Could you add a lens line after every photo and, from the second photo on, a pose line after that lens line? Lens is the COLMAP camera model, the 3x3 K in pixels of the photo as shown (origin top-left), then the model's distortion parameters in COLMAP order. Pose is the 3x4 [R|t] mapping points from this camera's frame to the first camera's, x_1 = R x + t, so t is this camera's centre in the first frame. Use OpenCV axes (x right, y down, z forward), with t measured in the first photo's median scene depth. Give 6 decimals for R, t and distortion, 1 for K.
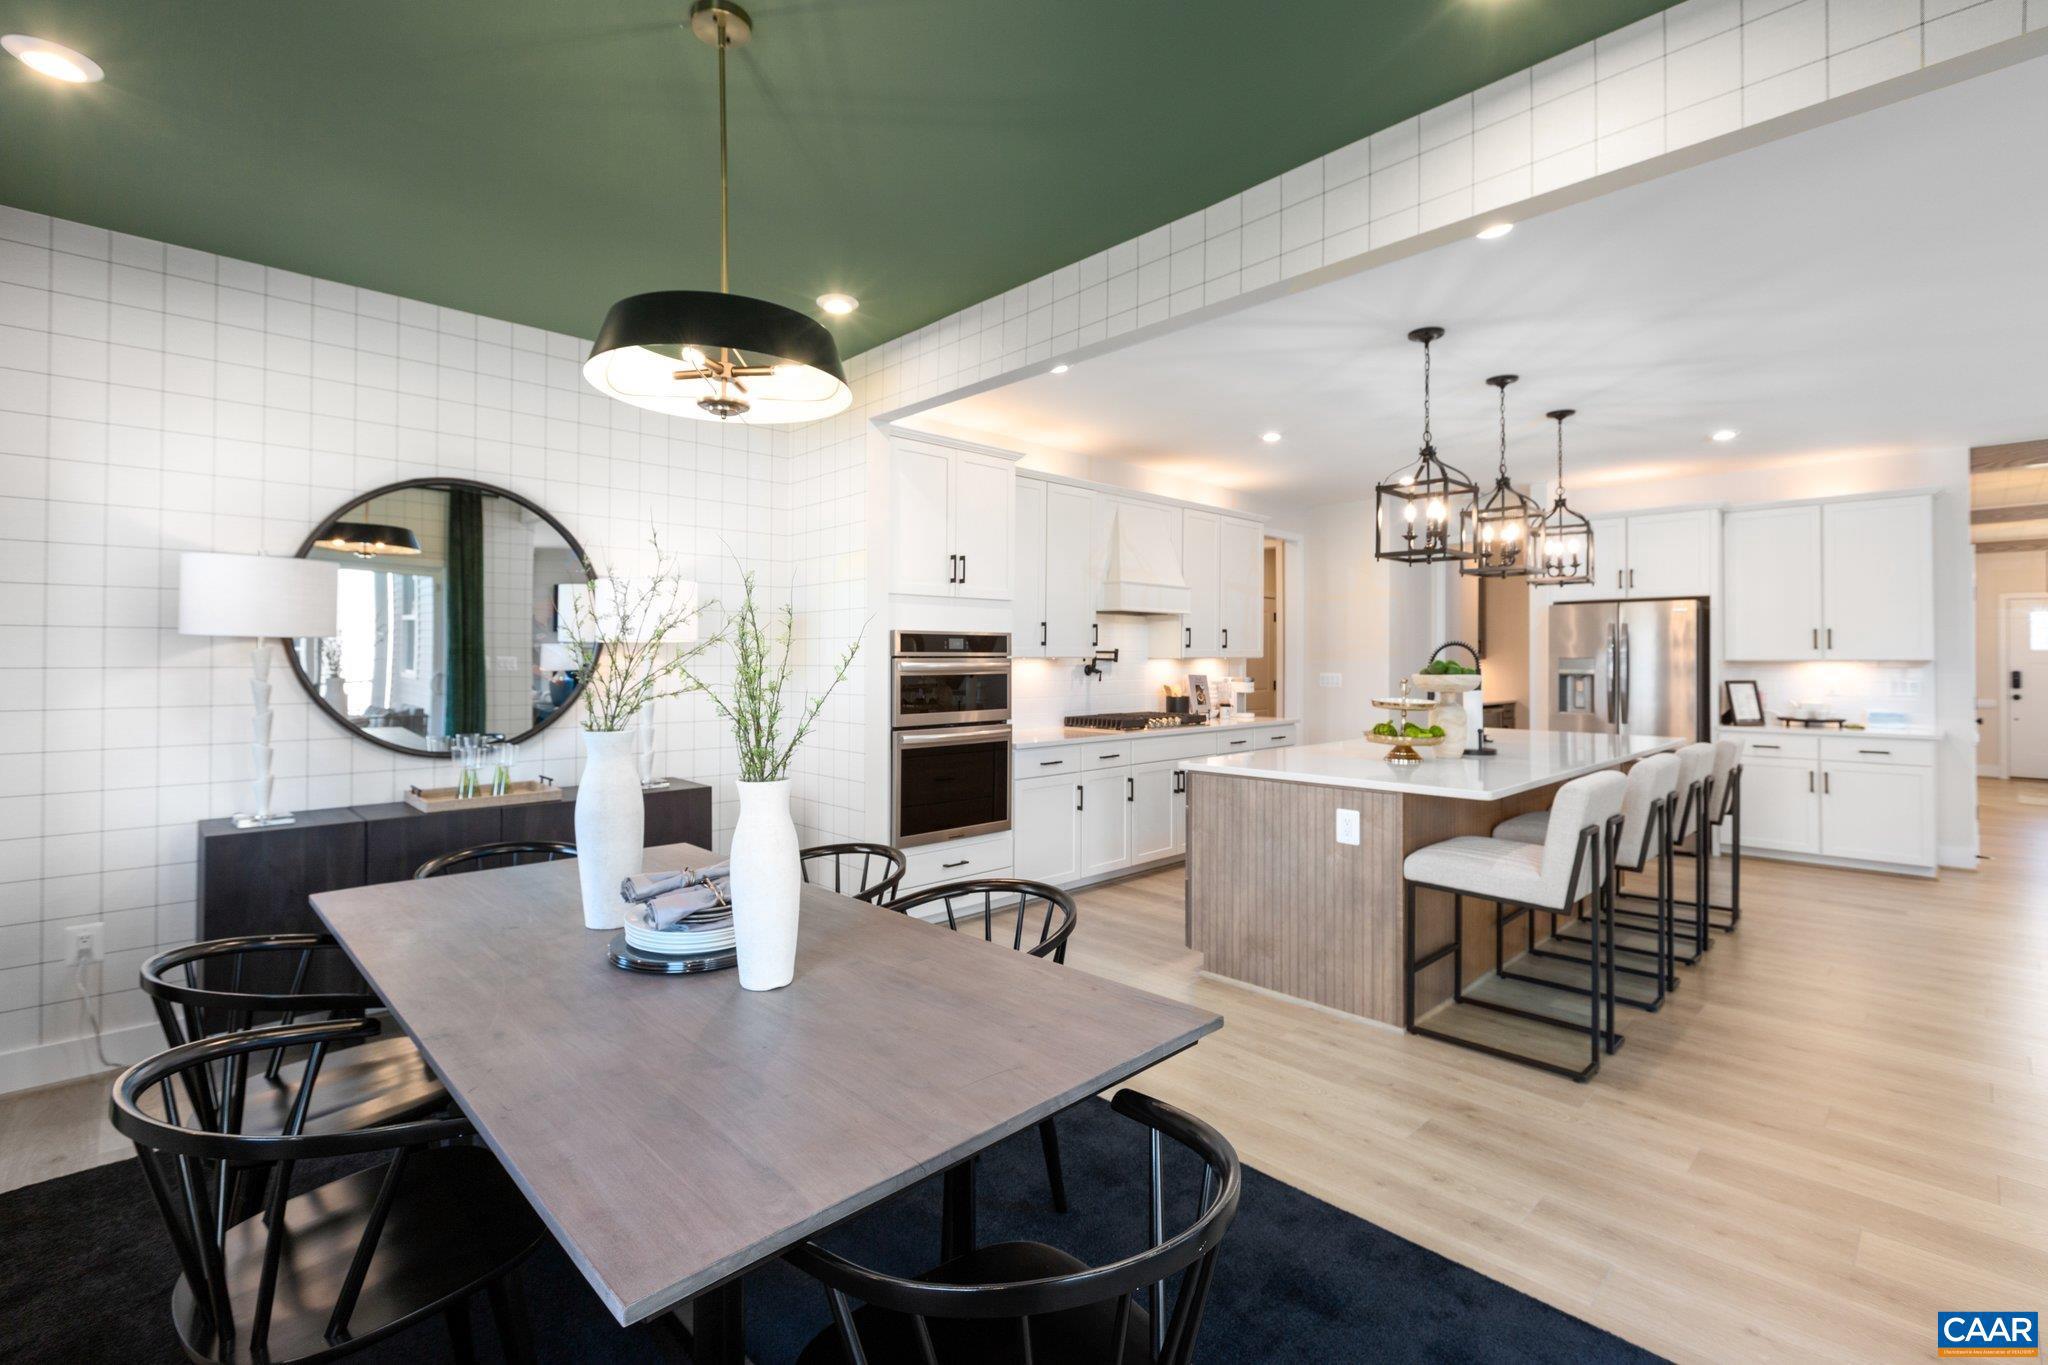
lens RADIAL K [[908.2, 0, 1013.8], [0, 908.2, 646.6], [0, 0, 1]] dist [0.003754, -0.001784]
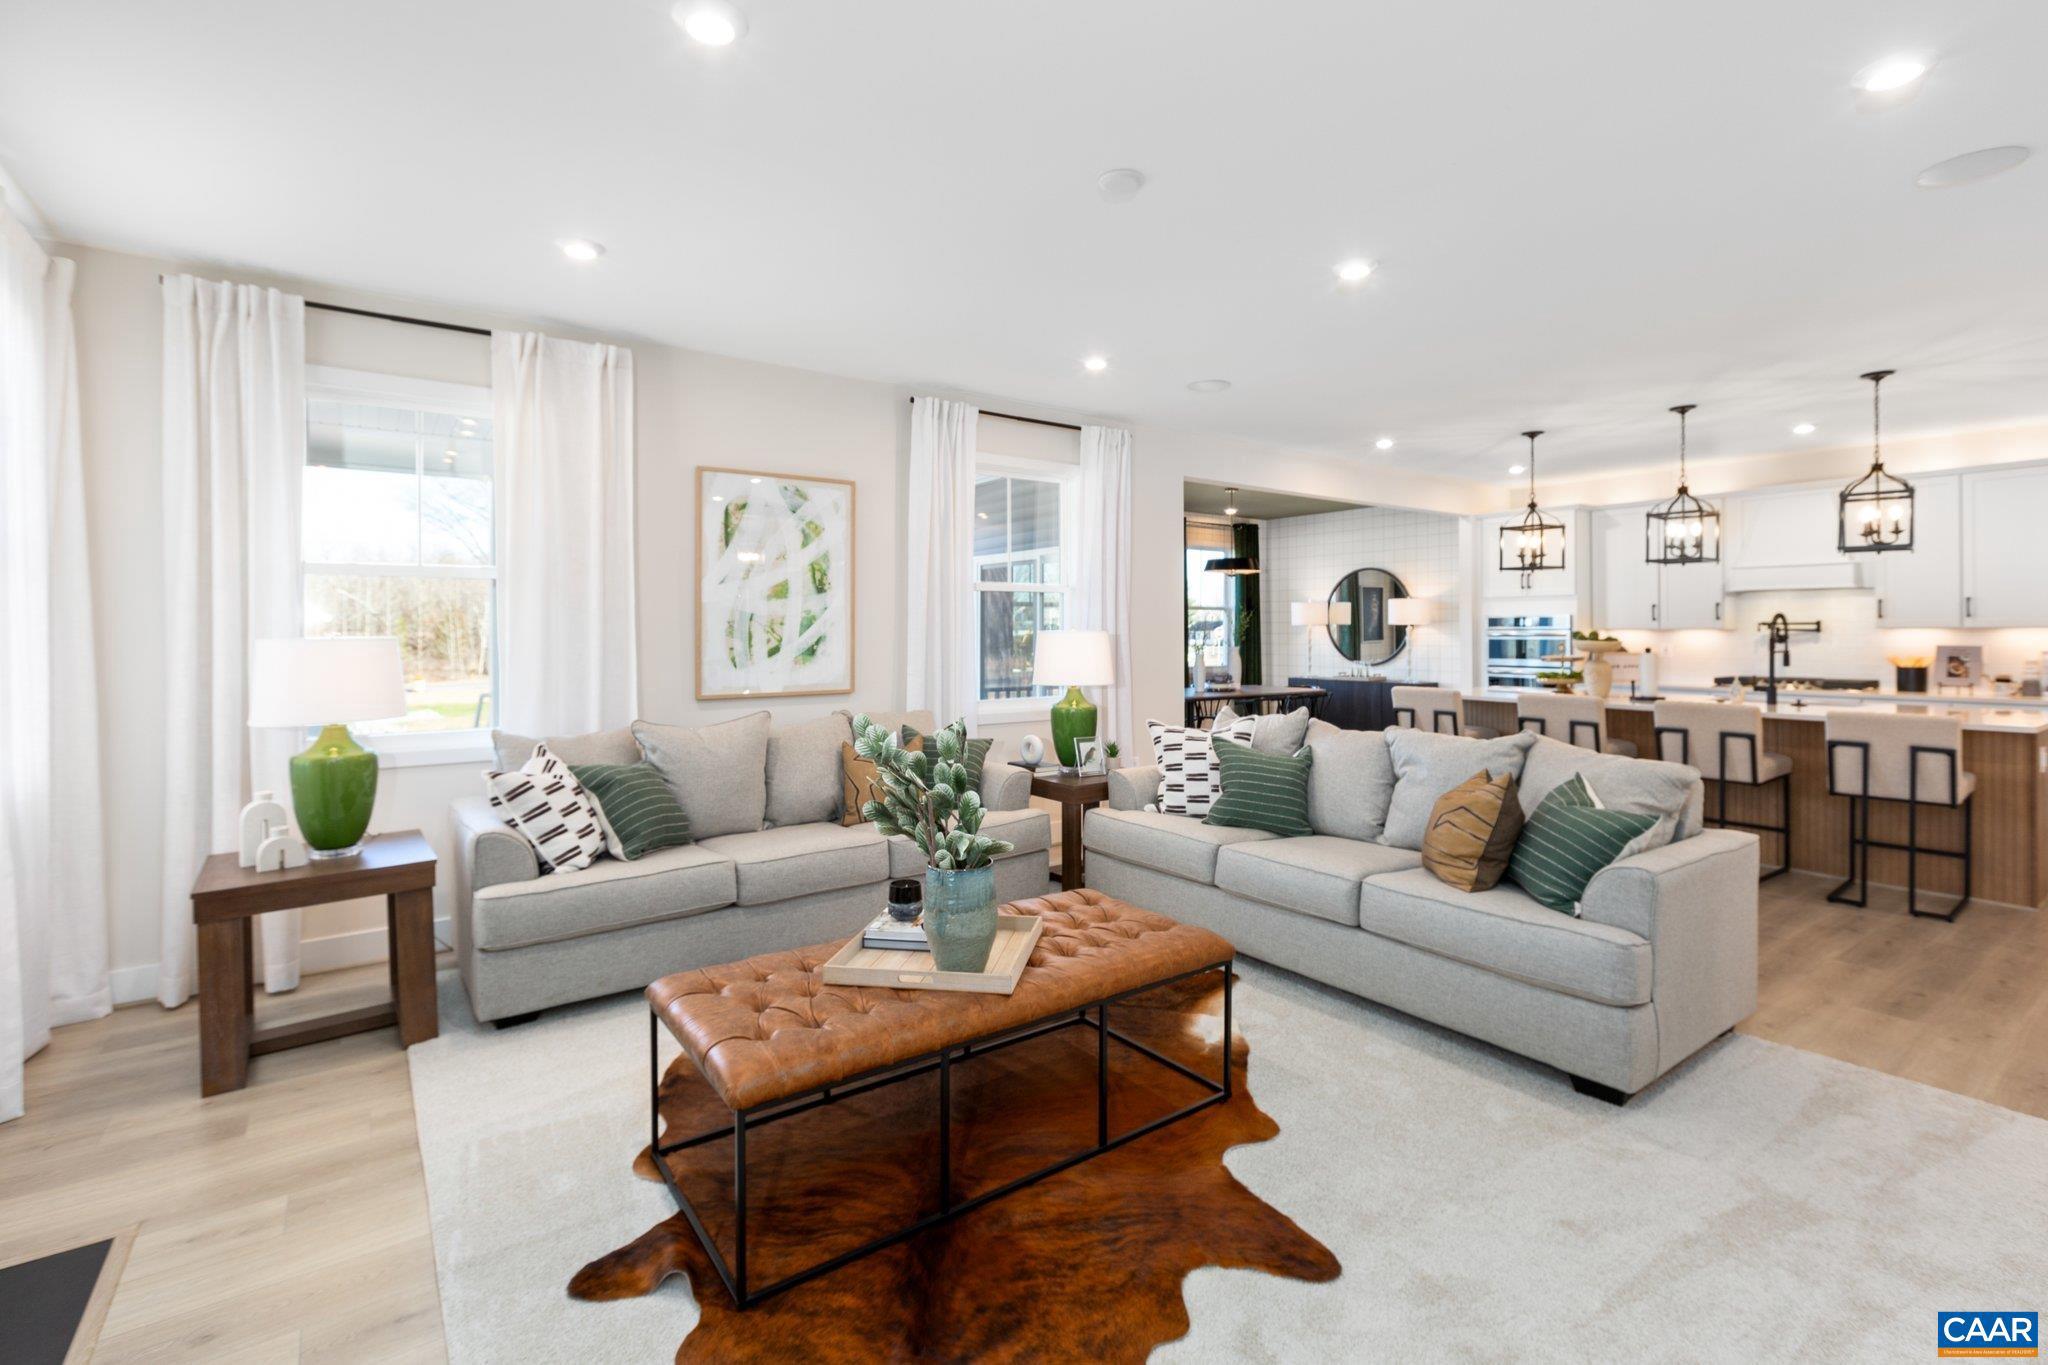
lens RADIAL K [[908.2, 0, 1028.8], [0, 908.2, 639.0], [0, 0, 1]] dist [0.003754, -0.001784]
pose [[-0.132897, 0.008625, -0.991092, 1.680480], [0.014891, 0.999867, 0.006704, 0.004394], [0.991018, -0.013867, -0.133008, 0.232673]]
